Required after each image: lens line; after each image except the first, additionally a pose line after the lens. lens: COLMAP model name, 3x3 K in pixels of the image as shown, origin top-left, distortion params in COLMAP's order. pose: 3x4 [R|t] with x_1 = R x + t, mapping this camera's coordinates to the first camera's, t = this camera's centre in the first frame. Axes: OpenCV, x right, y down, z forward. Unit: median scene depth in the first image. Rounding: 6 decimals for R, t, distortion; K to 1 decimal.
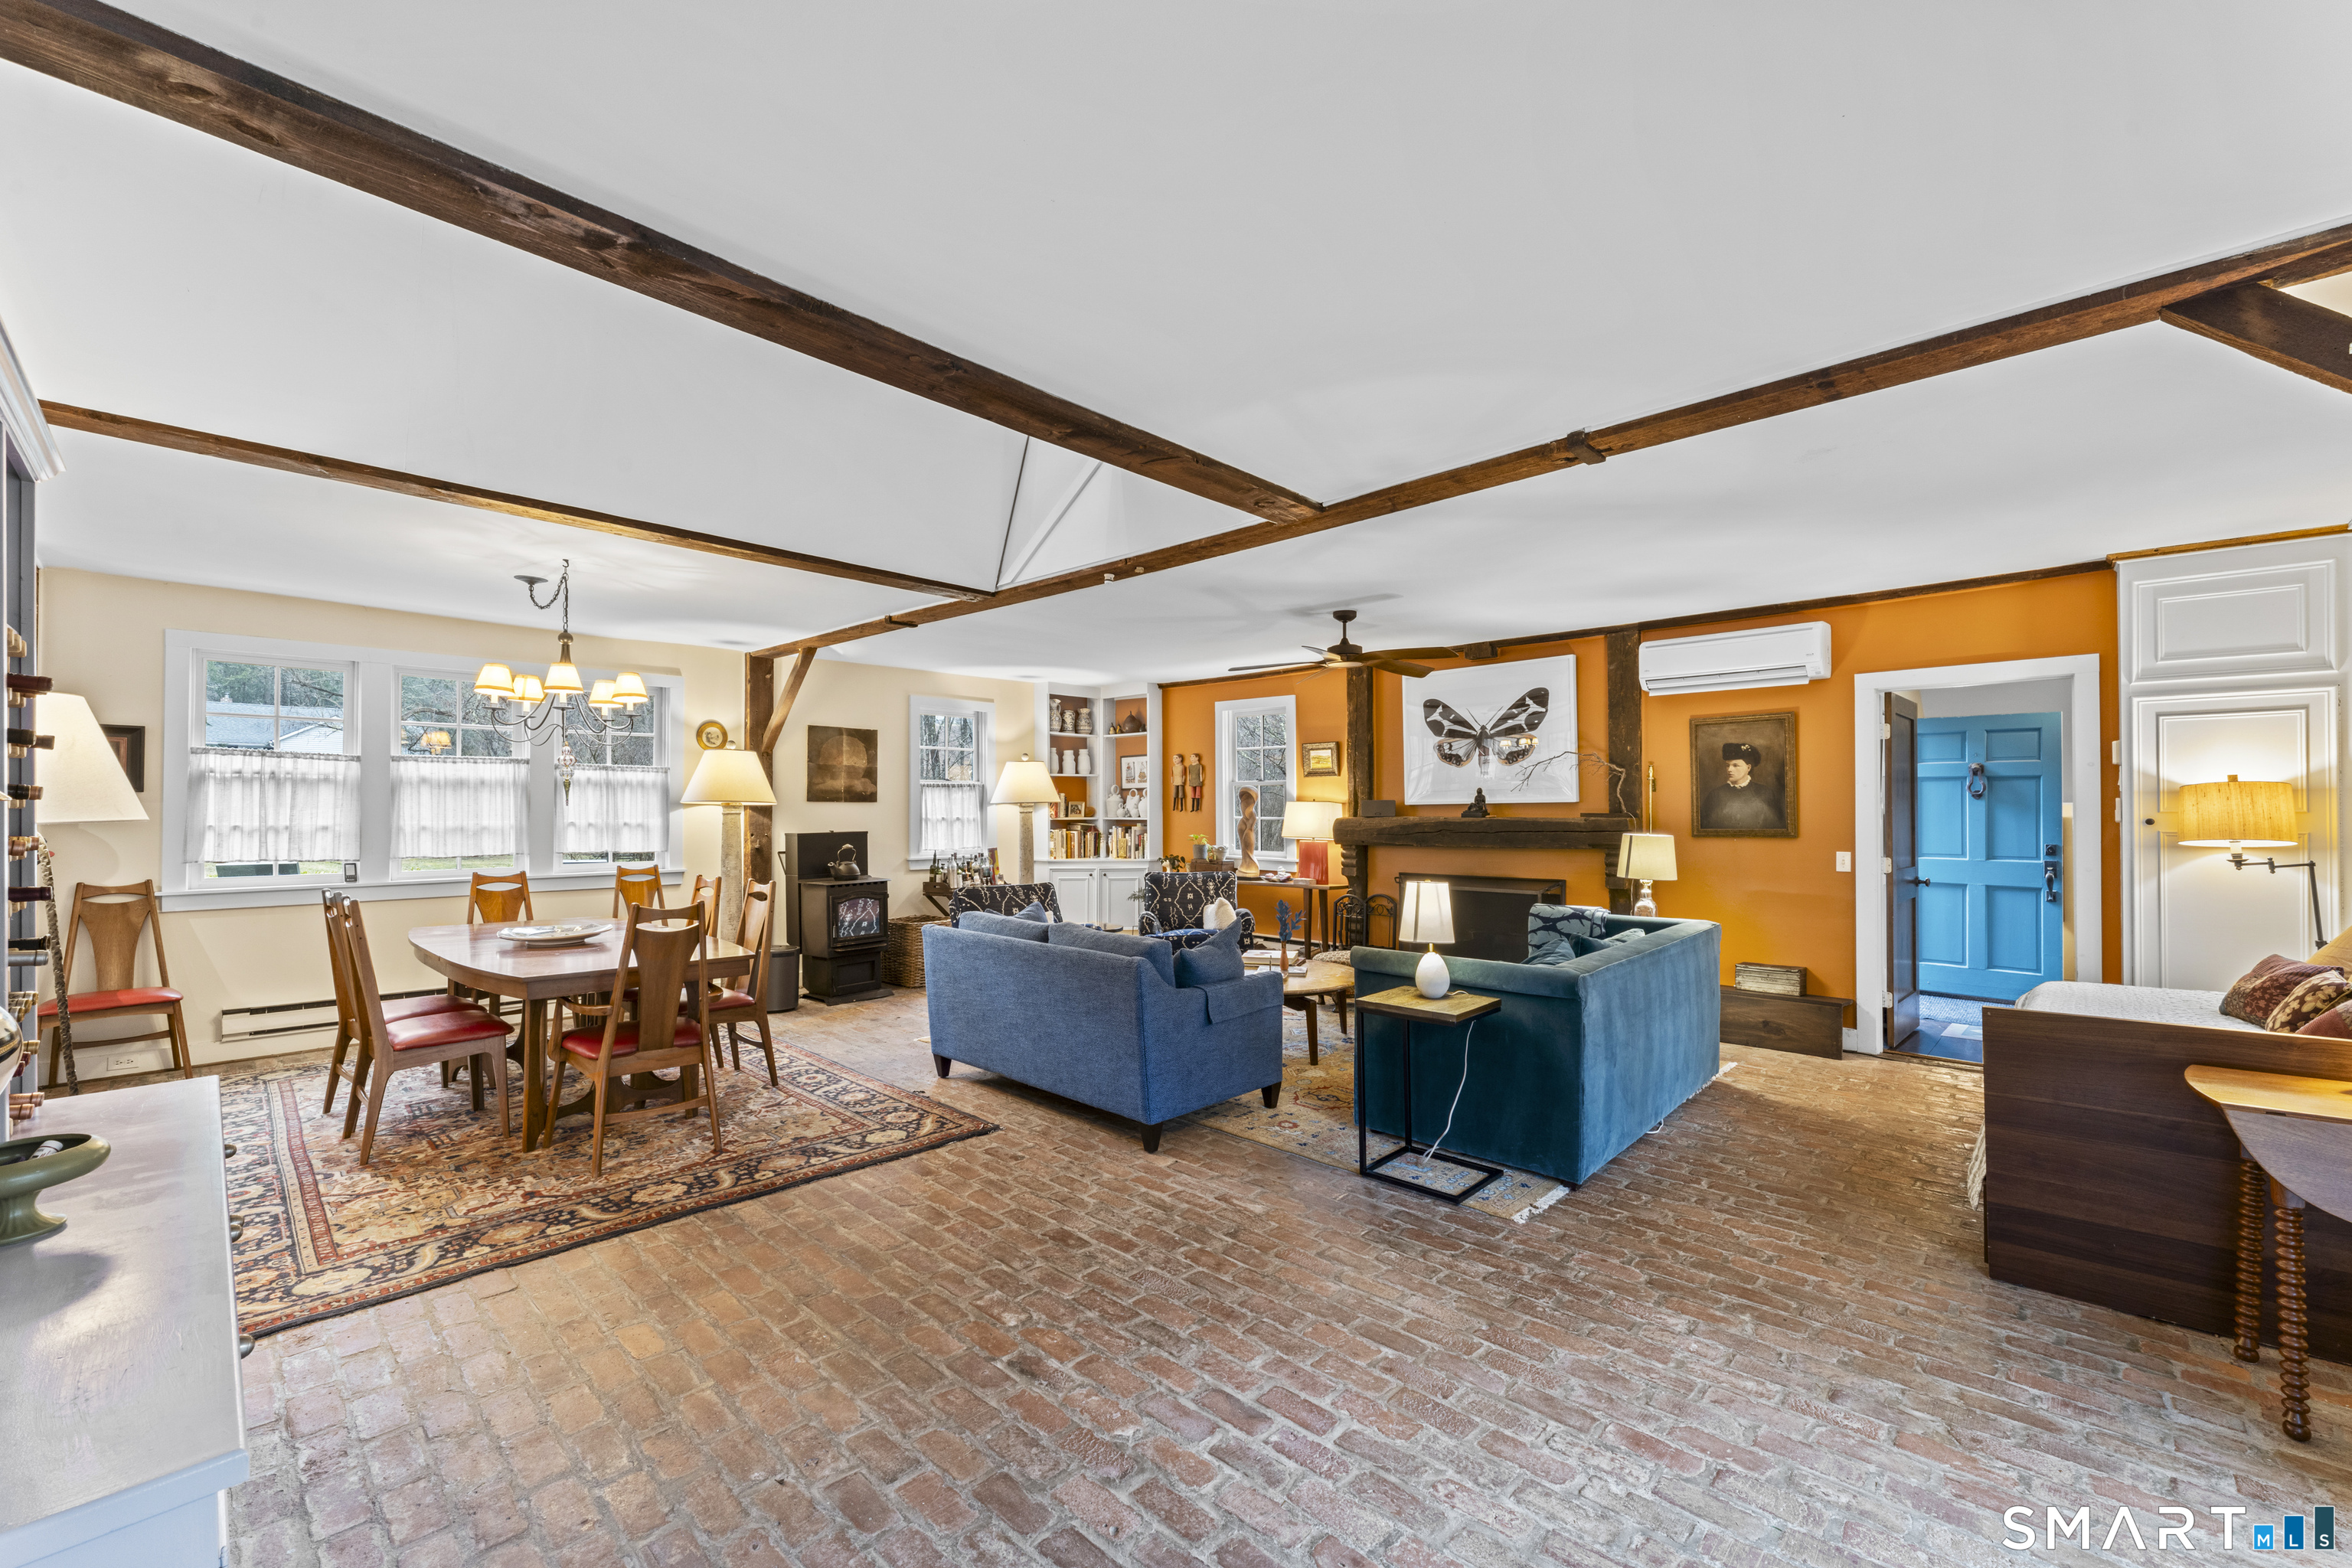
lens RADIAL K [[949.1, 0, 1160.5], [0, 949.1, 809.9], [0, 0, 1]] dist [-0.004482, 0.000349]
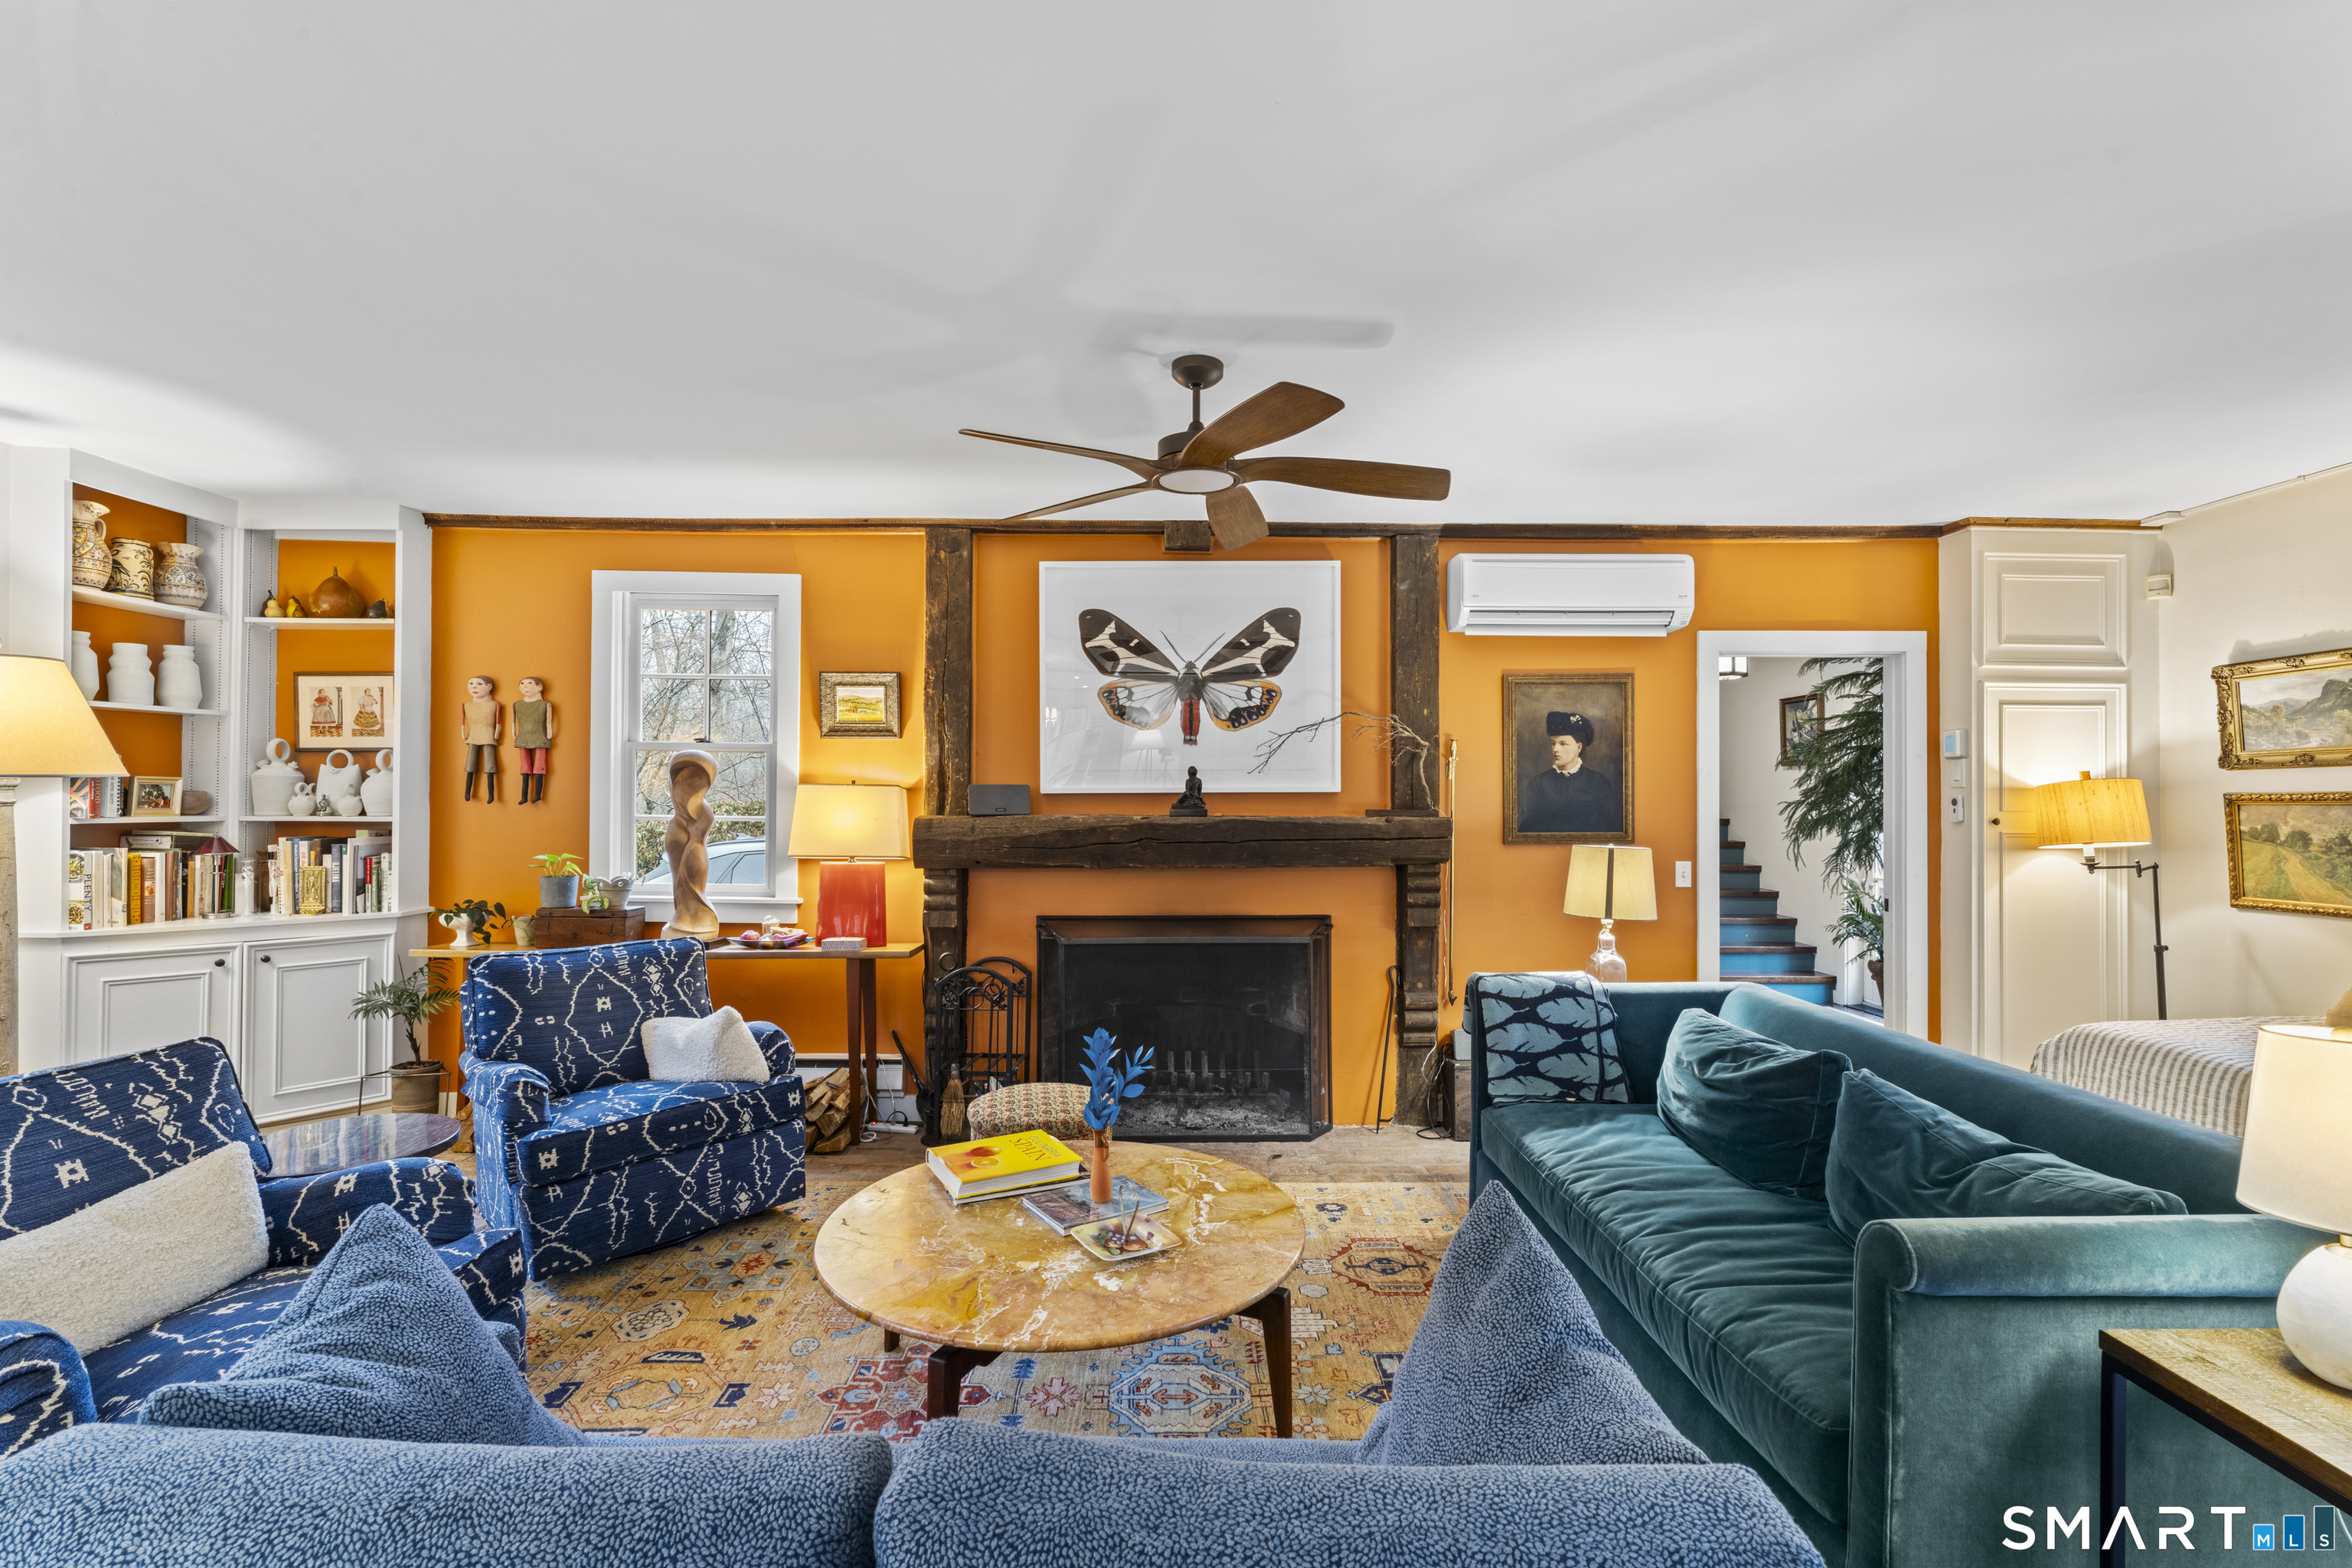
lens RADIAL K [[1059.3, 0, 1177.5], [0, 1059.3, 796.9], [0, 0, 1]] dist [0.000350, -0.001692]
pose [[0.706124, 0.007699, 0.708046, -0.137583], [-0.006082, 0.999970, -0.004808, -0.000939], [-0.708062, -0.000912, 0.706150, 0.540858]]
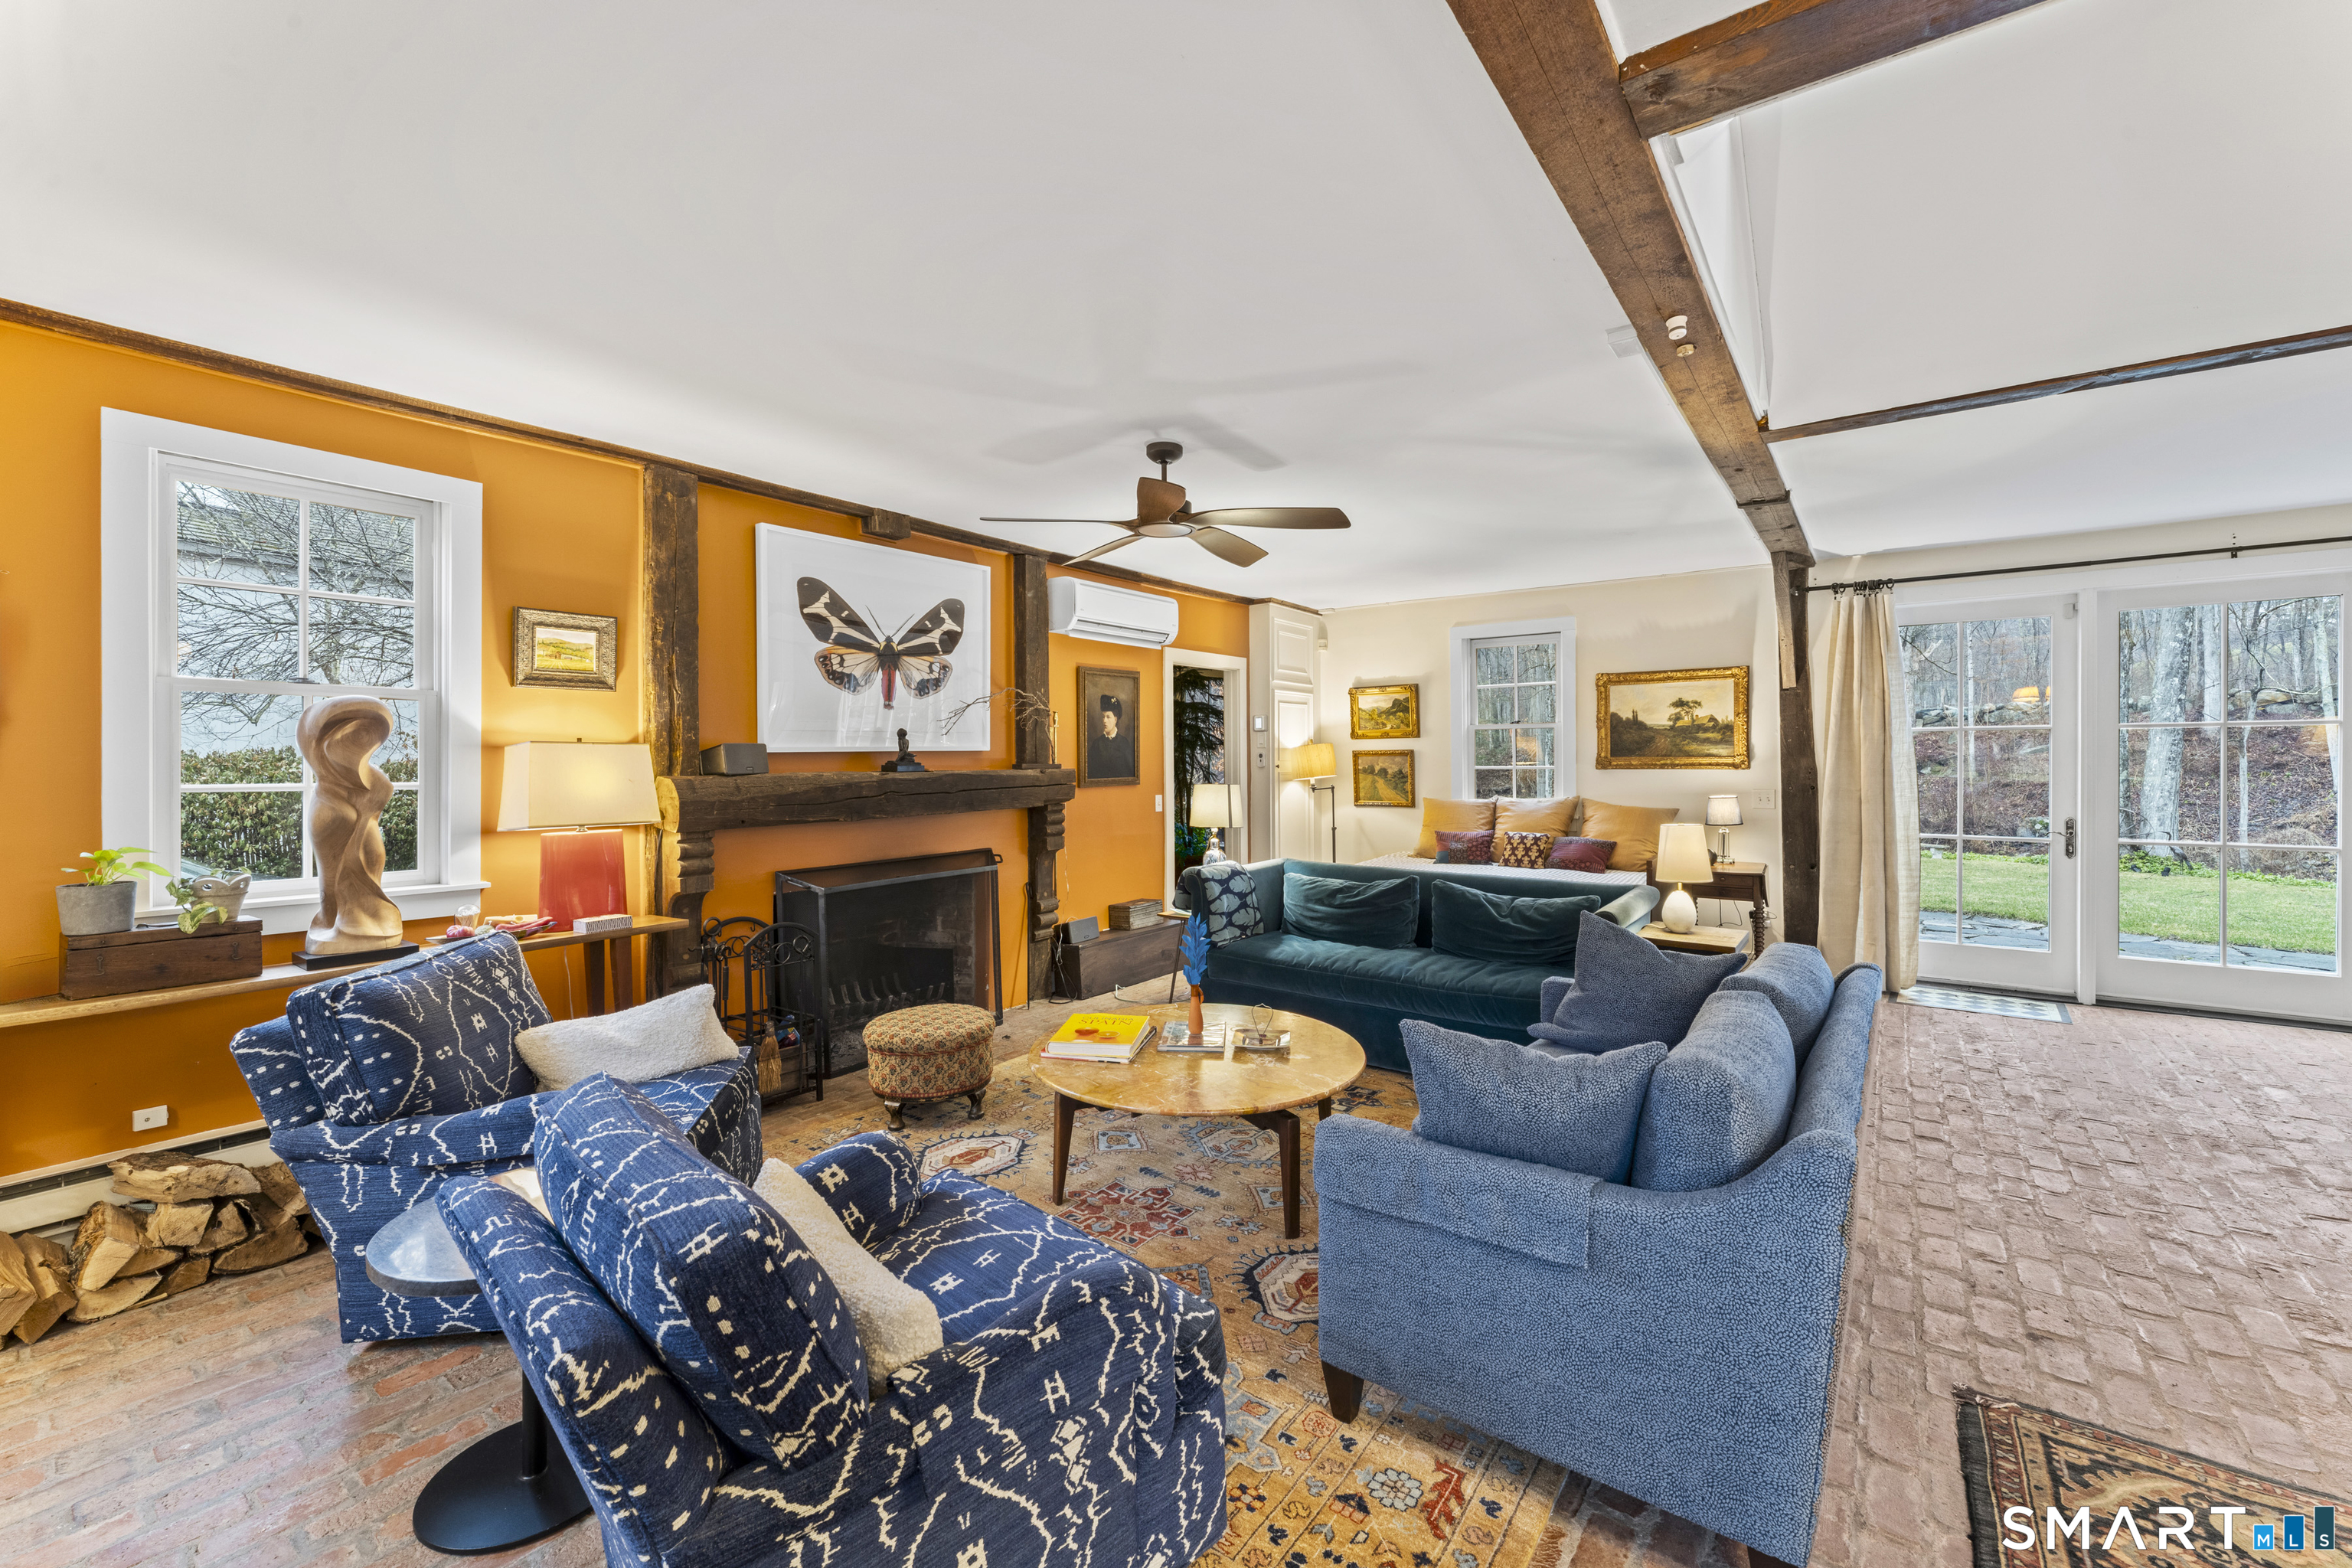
lens RADIAL K [[949.1, 0, 1177.2], [0, 949.1, 780.8], [0, 0, 1]] dist [-0.004482, 0.000349]
pose [[-0.128901, -0.020855, 0.991438, -0.364342], [0.005294, 0.999750, 0.021719, 0.000640], [-0.991643, 0.008048, -0.128759, 0.892566]]
